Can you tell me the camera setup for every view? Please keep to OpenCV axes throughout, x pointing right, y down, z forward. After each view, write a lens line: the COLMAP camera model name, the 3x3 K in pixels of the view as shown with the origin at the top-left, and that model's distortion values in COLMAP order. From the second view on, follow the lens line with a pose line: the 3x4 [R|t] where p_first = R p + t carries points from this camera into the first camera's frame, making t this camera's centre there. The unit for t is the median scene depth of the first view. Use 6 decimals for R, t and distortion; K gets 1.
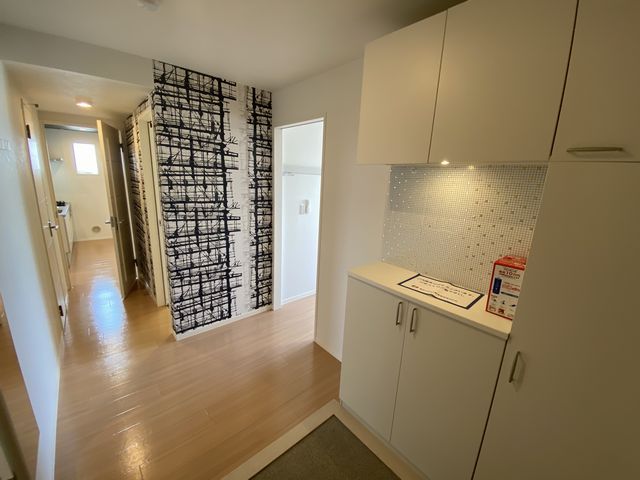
lens RADIAL K [[261.6, 0, 319.5], [0, 261.6, 238.6], [0, 0, 1]] dist [0.003572, -0.000360]
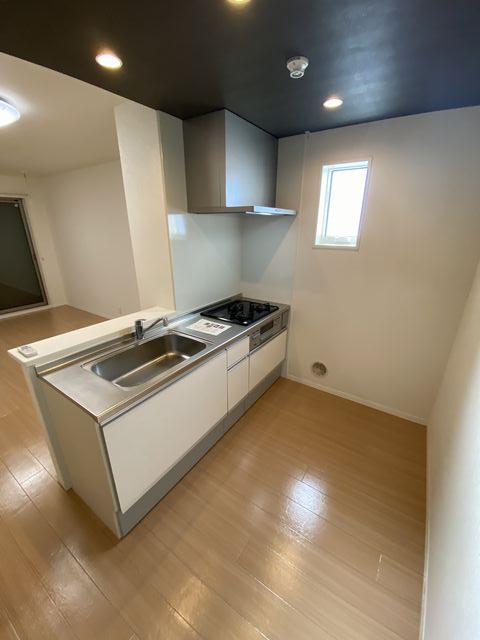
lens RADIAL K [[261.6, 0, 240.5], [0, 261.6, 320.1], [0, 0, 1]] dist [0.003572, -0.000360]
pose [[0.254776, 0.295941, -0.920602, -0.504381], [-0.214726, 0.945565, 0.244540, -0.201276], [0.942858, 0.135374, 0.304453, 0.740889]]
